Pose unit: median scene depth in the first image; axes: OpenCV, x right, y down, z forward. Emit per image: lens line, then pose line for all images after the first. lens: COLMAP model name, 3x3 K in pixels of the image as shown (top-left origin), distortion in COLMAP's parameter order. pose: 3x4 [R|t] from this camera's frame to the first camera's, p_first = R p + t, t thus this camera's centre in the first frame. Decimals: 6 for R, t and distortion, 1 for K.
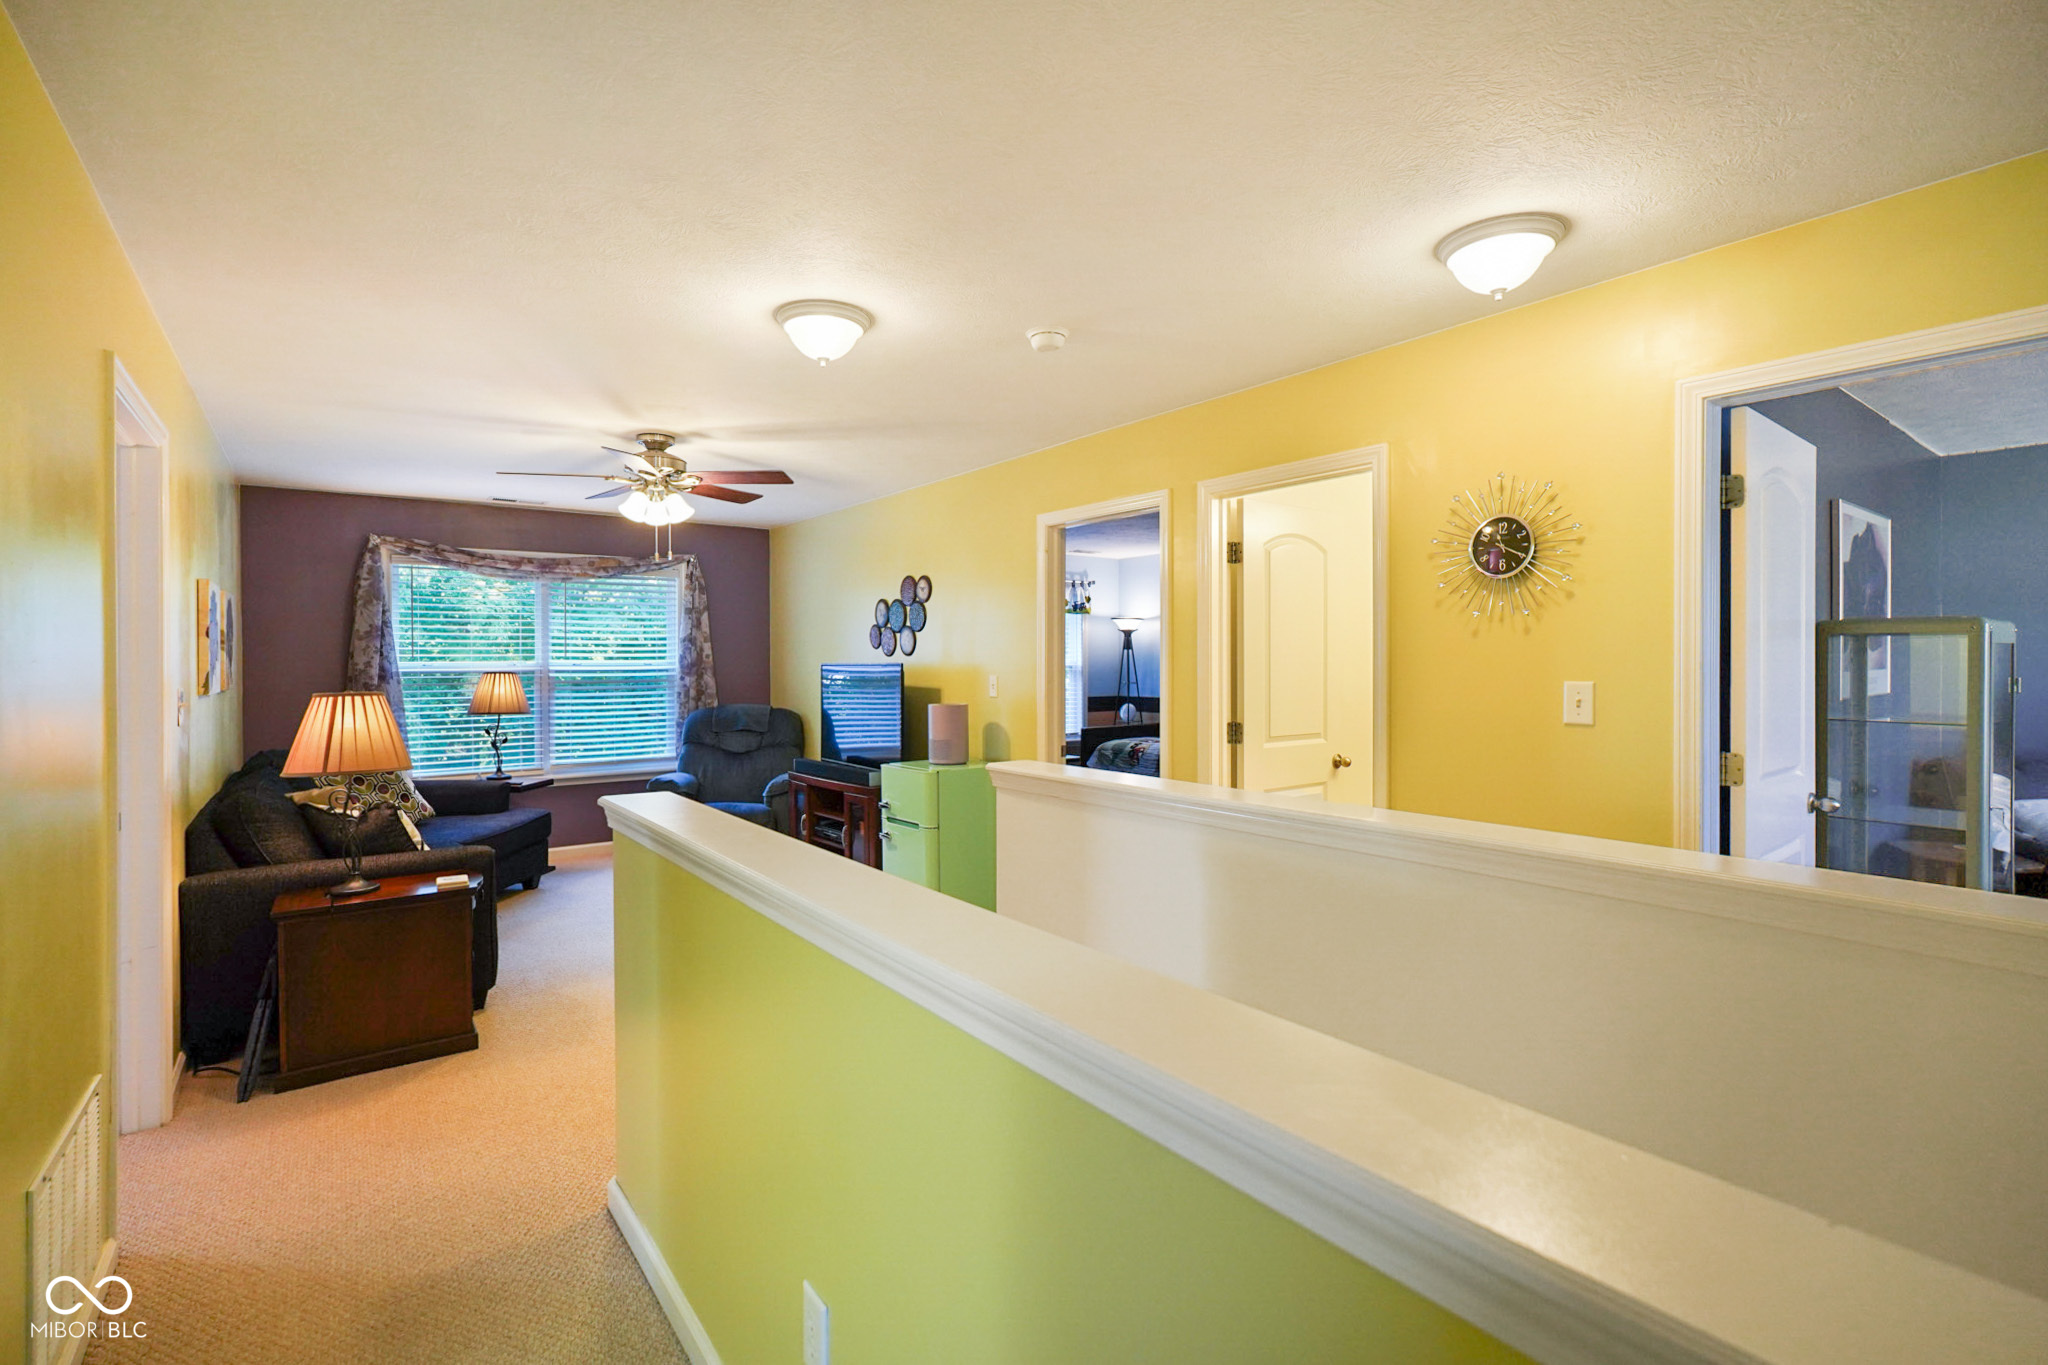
lens RADIAL K [[951.9, 0, 1019.3], [0, 951.9, 672.2], [0, 0, 1]] dist [-0.001994, 0.002007]
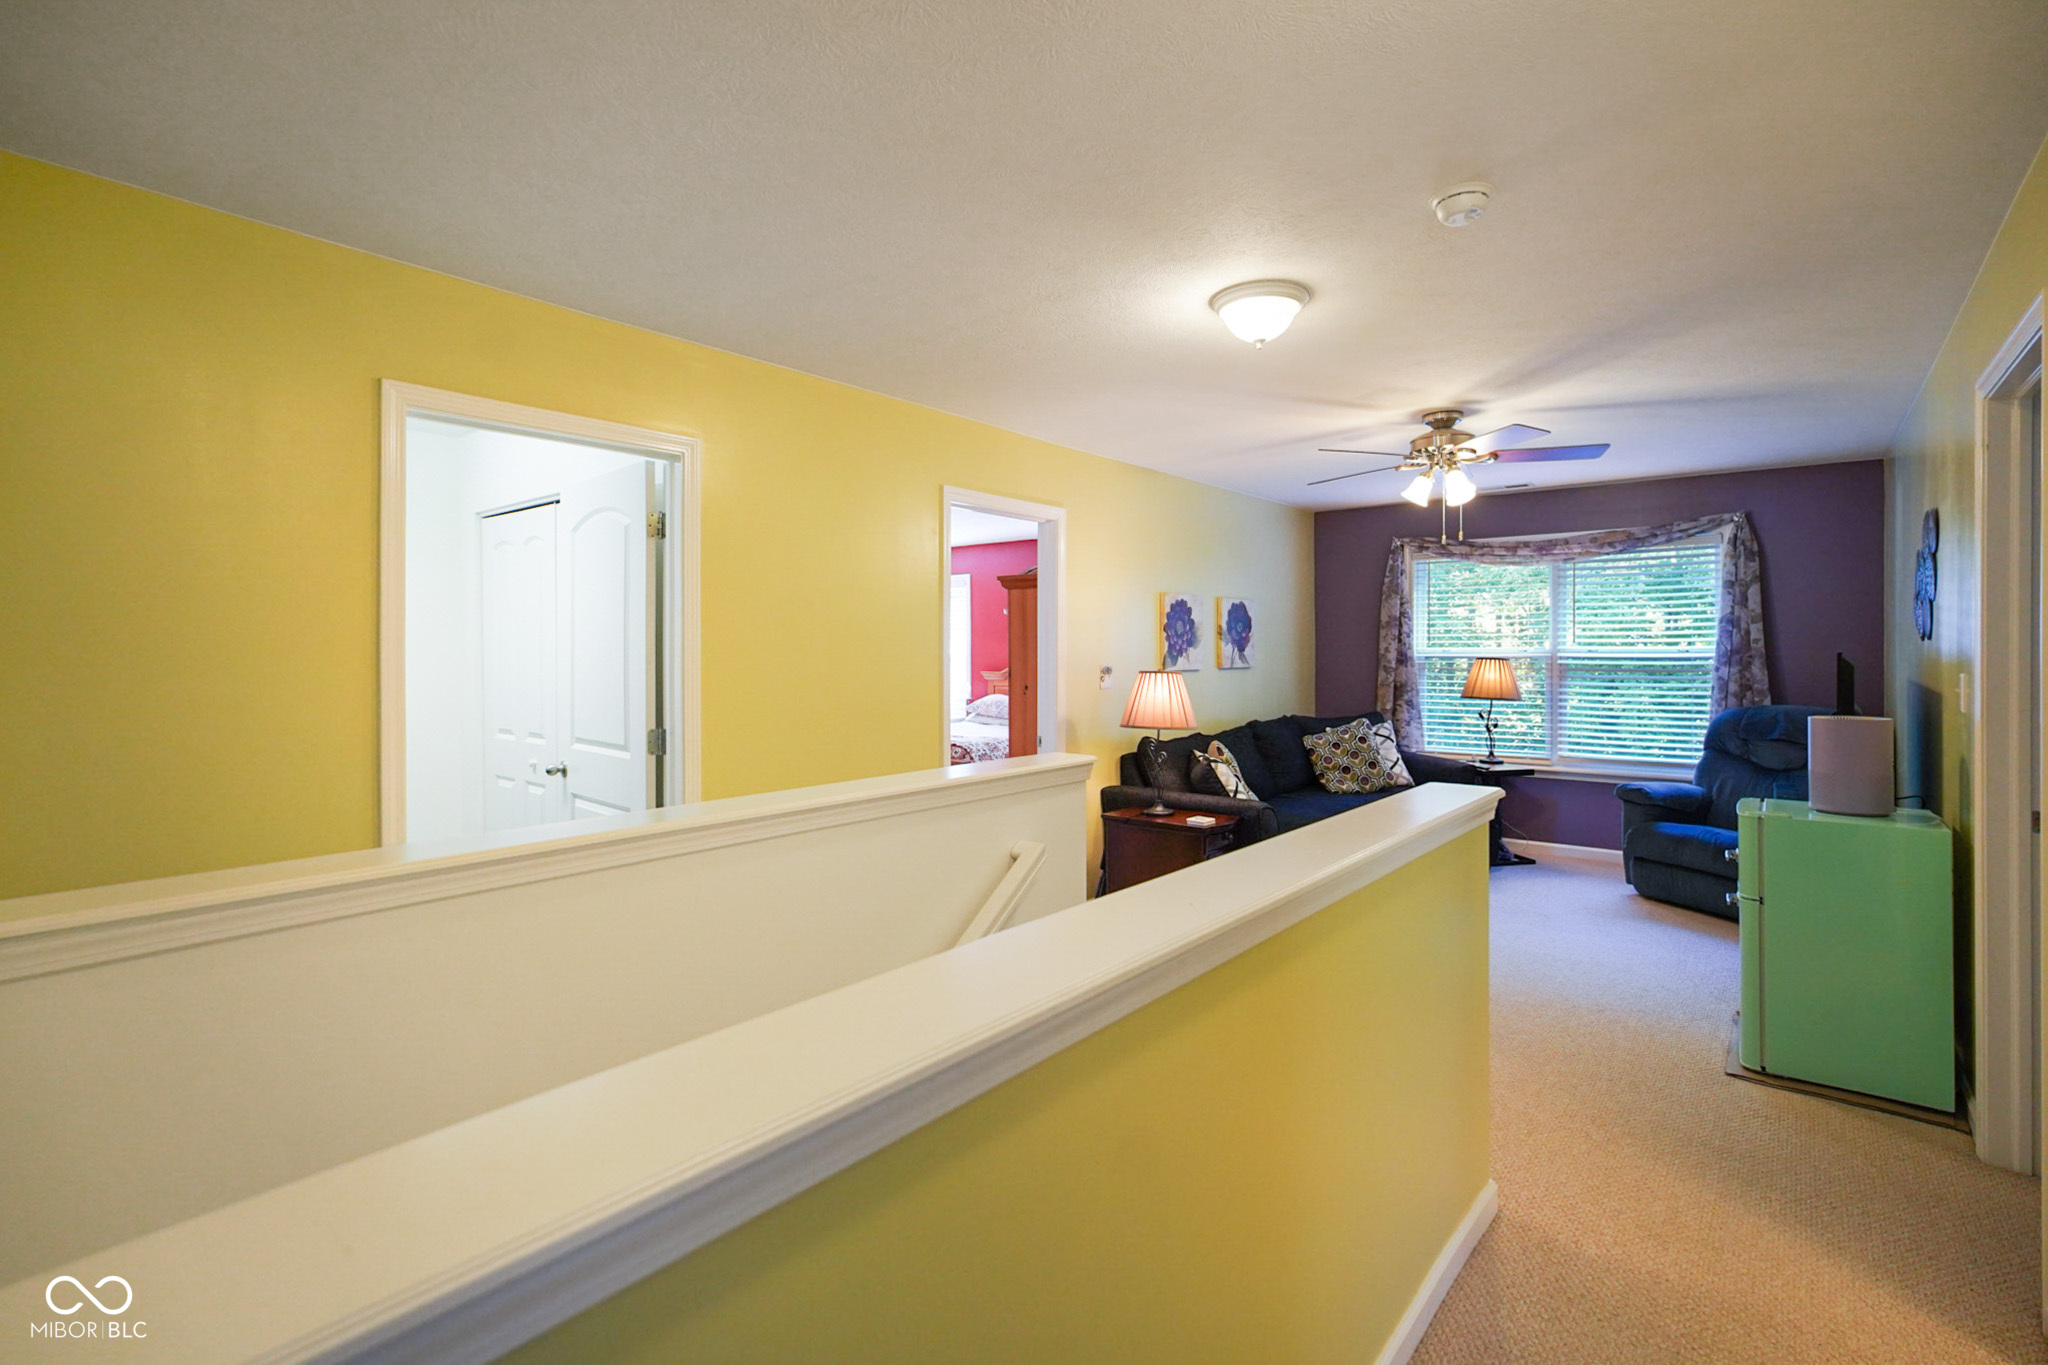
lens RADIAL K [[951.9, 0, 981.0], [0, 951.9, 650.7], [0, 0, 1]] dist [-0.001994, 0.002007]
pose [[0.221869, 0.005626, -0.975060, 0.334242], [-0.011538, 0.999928, 0.003144, -0.004704], [0.975008, 0.010553, 0.221918, 0.248251]]
